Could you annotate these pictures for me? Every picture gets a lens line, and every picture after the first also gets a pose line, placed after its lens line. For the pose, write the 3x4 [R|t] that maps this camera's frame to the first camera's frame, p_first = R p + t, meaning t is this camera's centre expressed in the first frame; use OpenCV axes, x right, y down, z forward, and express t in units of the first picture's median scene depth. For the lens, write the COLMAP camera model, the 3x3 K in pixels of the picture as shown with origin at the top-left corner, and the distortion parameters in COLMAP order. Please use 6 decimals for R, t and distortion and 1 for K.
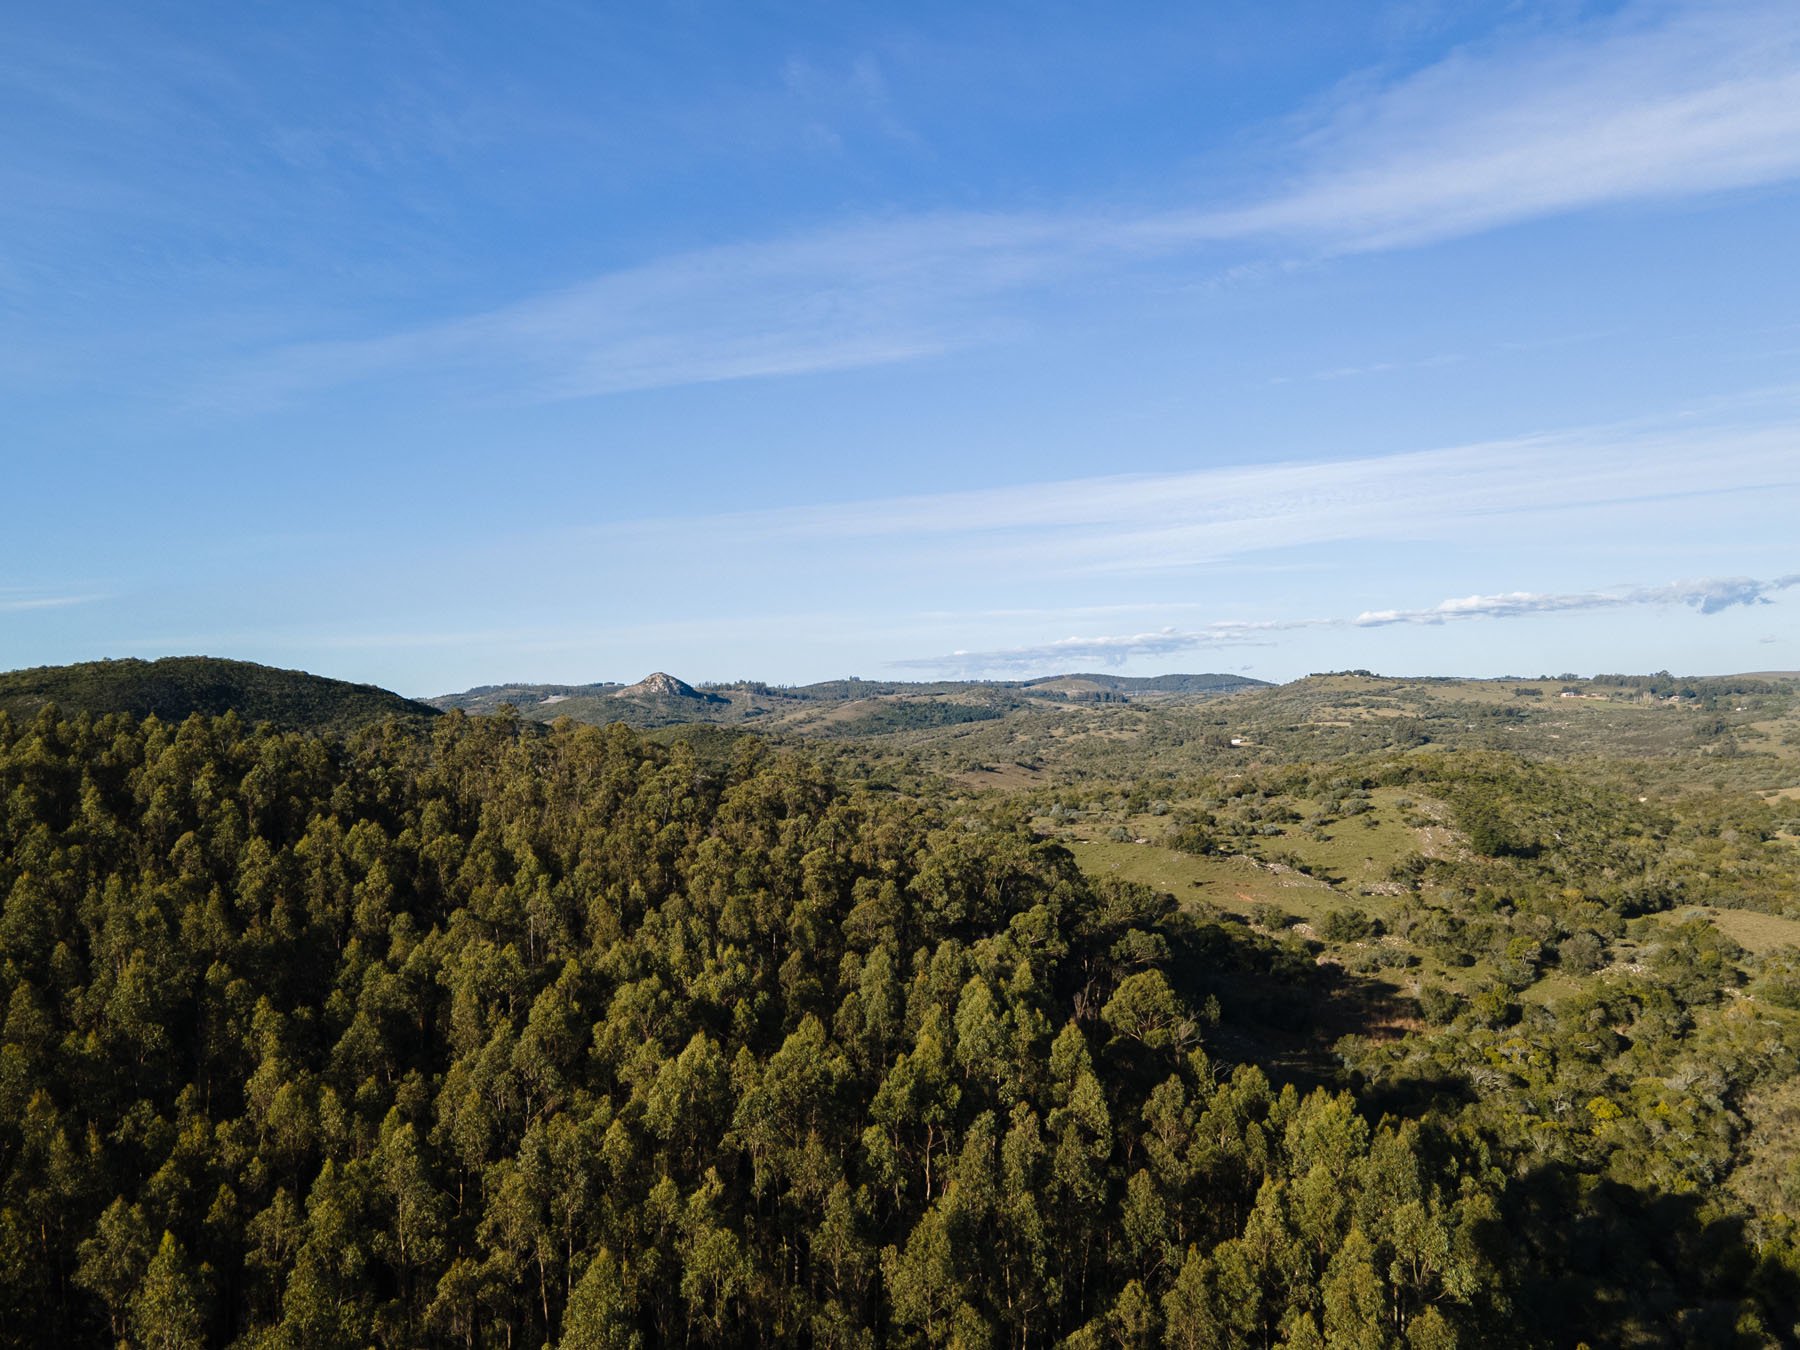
lens RADIAL K [[1400.9, 0, 888.7], [0, 1400.9, 699.7], [0, 0, 1]] dist [-0.006189, 0.093982]
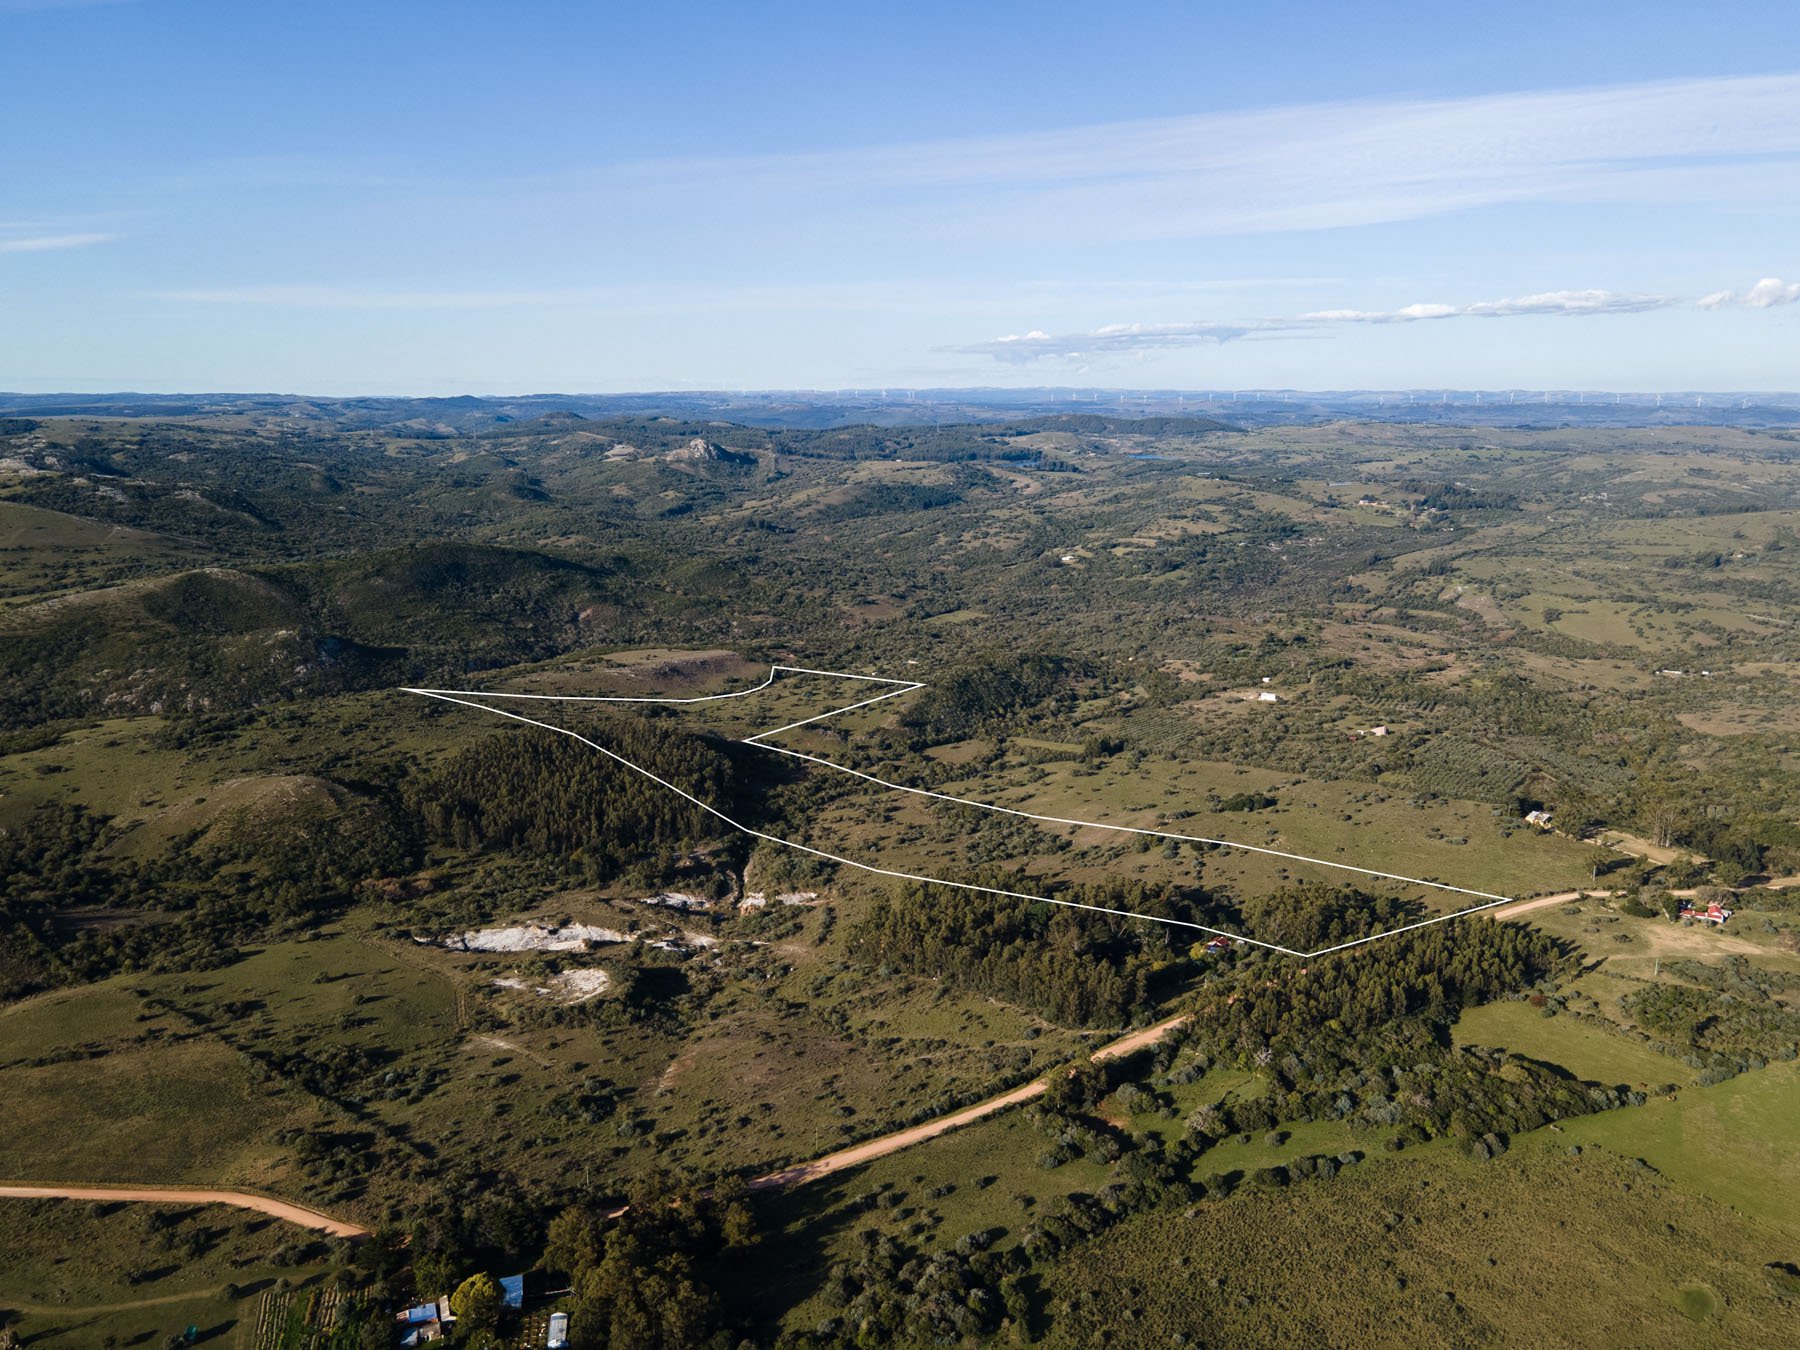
lens RADIAL K [[1406.9, 0, 877.9], [0, 1406.9, 681.8], [0, 0, 1]] dist [0.002768, 0.080436]
pose [[0.998509, 0.025747, -0.048136, 0.076205], [-0.014680, 0.975950, 0.217500, -0.106735], [0.052578, -0.216469, 0.974873, -0.335449]]
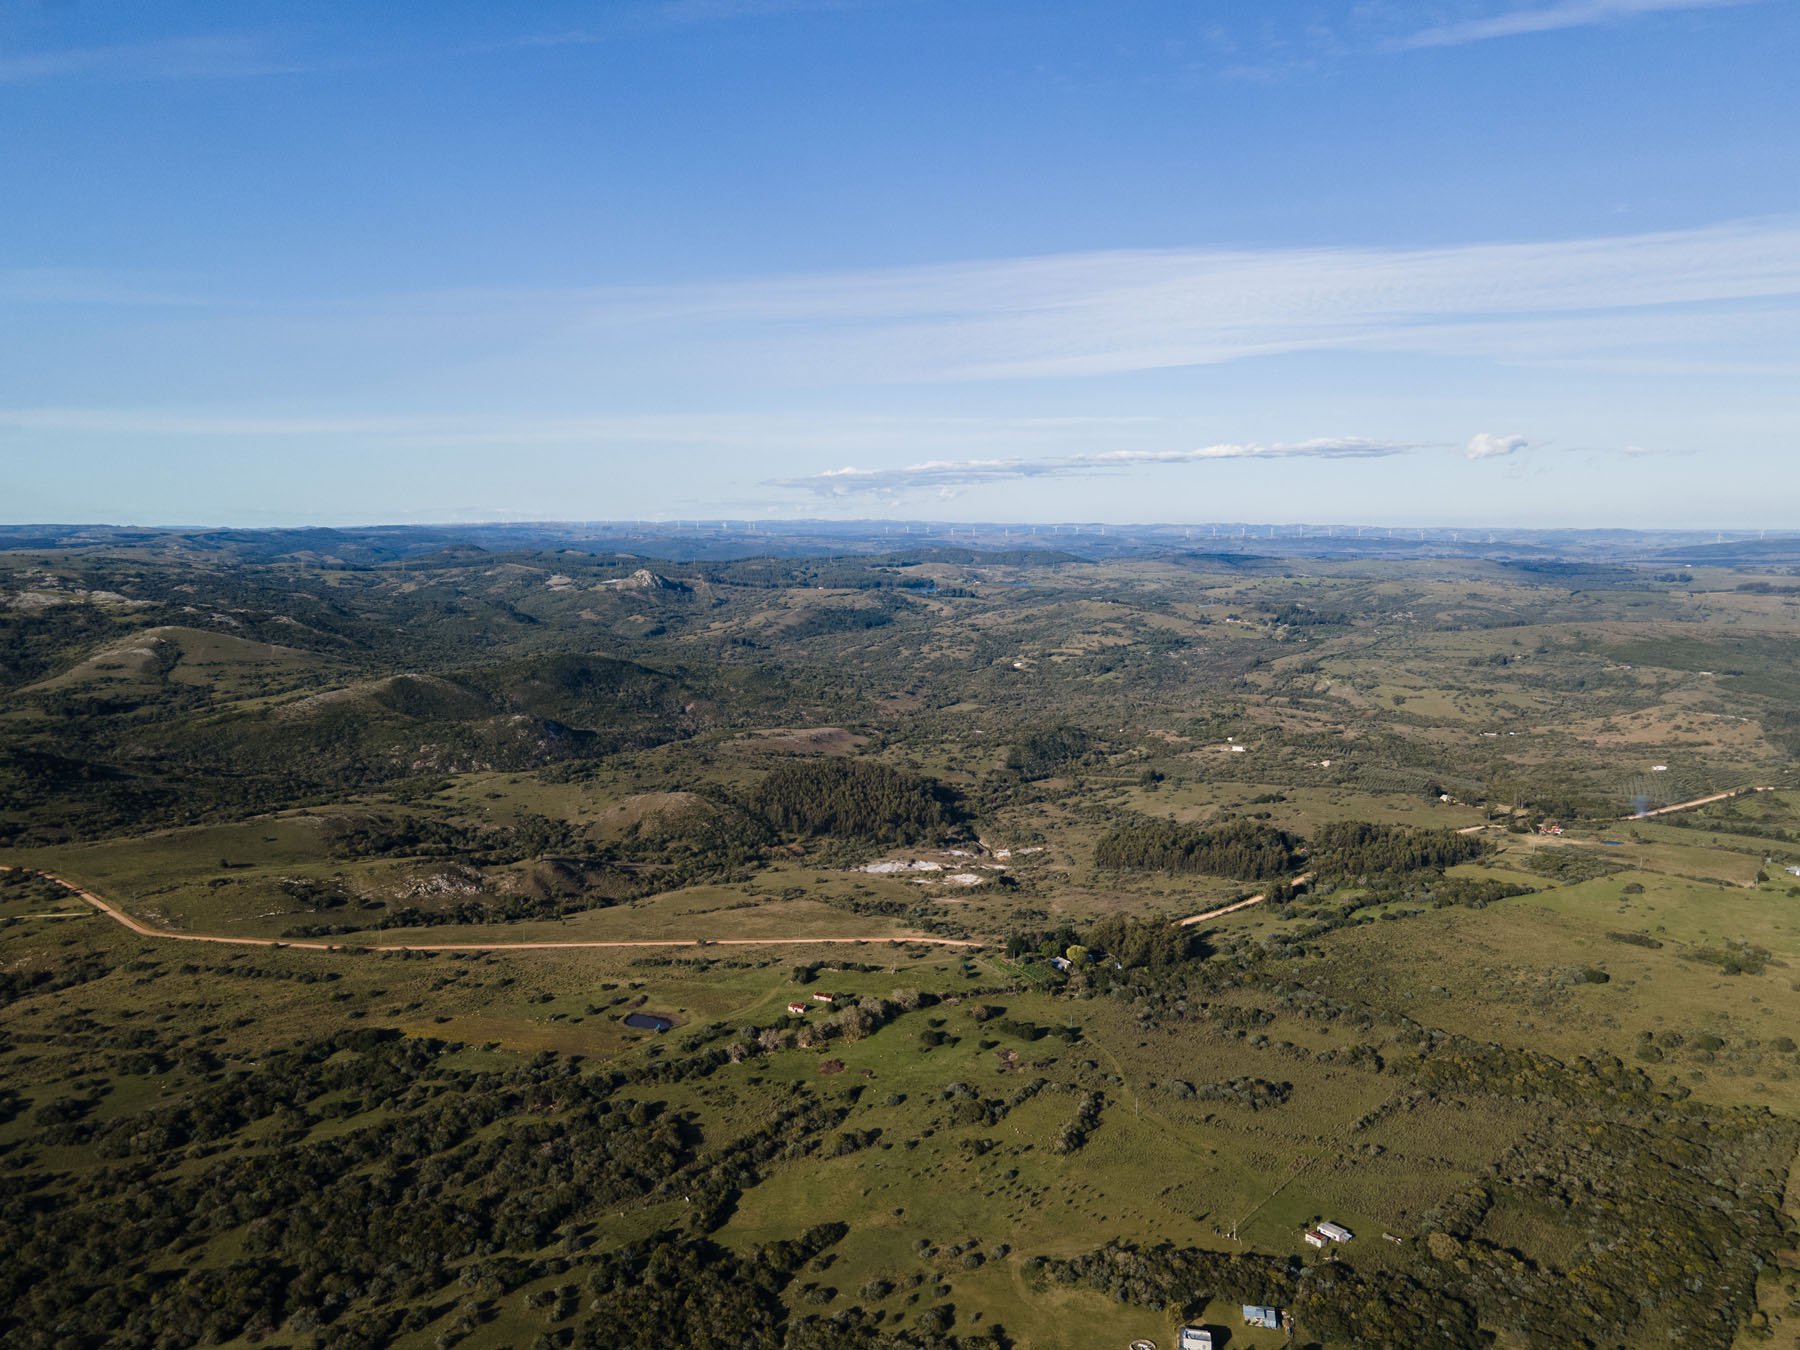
lens RADIAL K [[1409.5, 0, 862.5], [0, 1409.5, 677.1], [0, 0, 1]] dist [0.019063, 0.005502]
pose [[0.997088, 0.009149, 0.075706, -0.067504], [-0.018462, 0.992205, 0.123244, -0.117258], [-0.073988, -0.124283, 0.989484, -0.554854]]
